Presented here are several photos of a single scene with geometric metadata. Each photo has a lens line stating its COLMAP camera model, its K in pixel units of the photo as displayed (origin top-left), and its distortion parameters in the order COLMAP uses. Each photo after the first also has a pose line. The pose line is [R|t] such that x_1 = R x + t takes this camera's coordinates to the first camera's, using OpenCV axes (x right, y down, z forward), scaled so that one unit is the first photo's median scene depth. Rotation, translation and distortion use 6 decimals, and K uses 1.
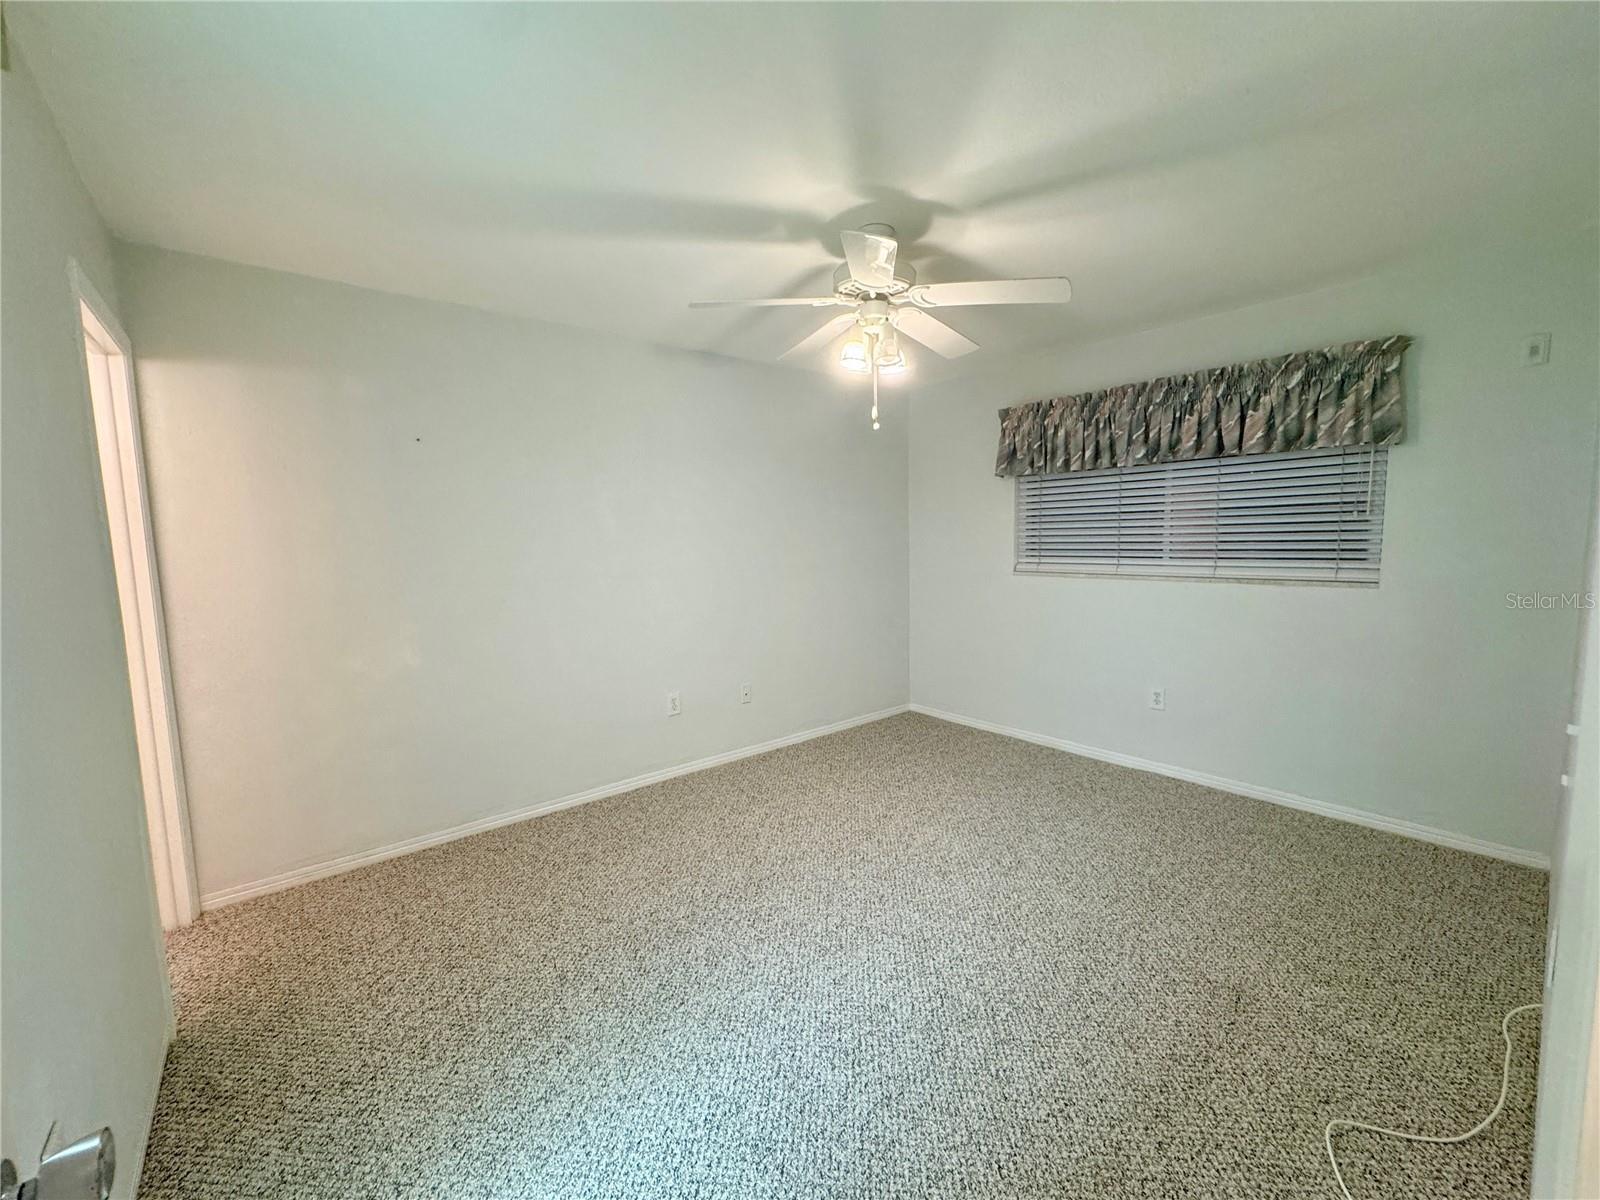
lens RADIAL K [[641.4, 0, 799.9], [0, 641.4, 593.7], [0, 0, 1]] dist [-0.000927, -0.000209]
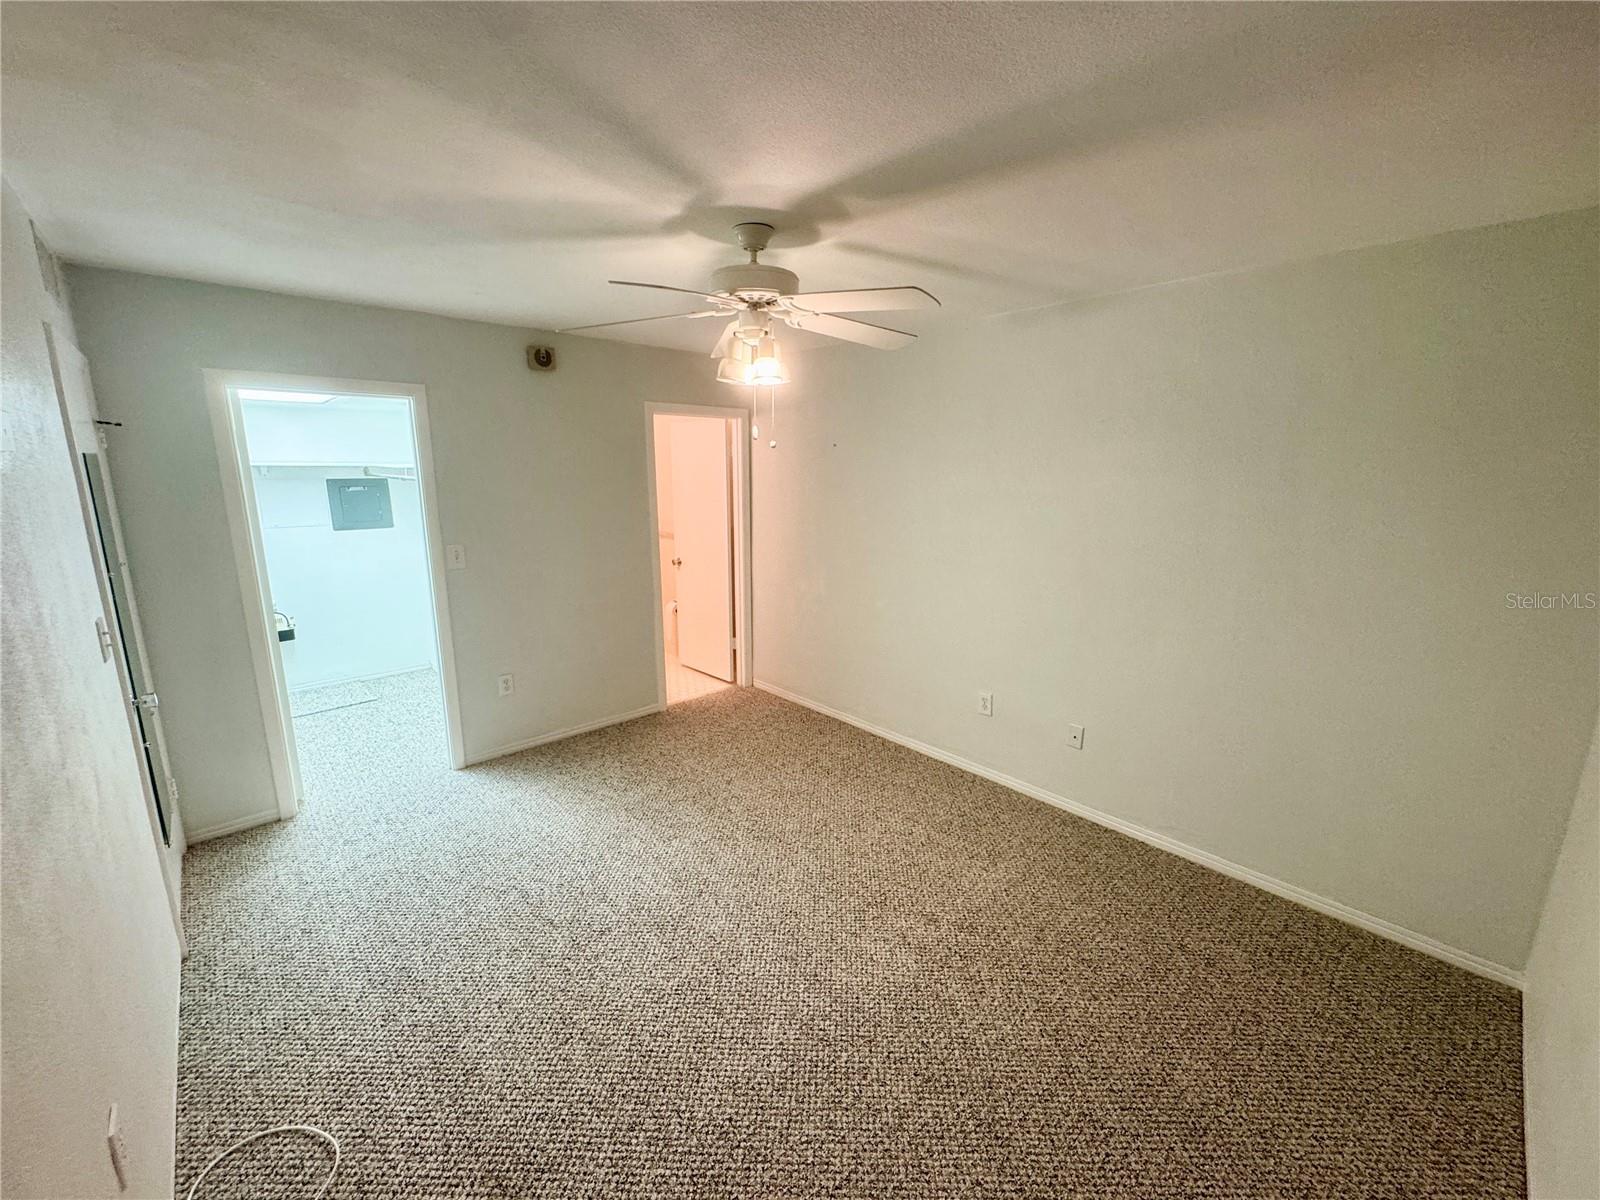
lens RADIAL K [[641.4, 0, 799.9], [0, 641.4, 593.7], [0, 0, 1]] dist [-0.000927, -0.000209]
pose [[0.059519, 0.218520, -0.974016, 0.892379], [-0.096155, 0.972463, 0.212296, -0.213845], [0.993585, 0.081021, 0.078892, 0.833574]]
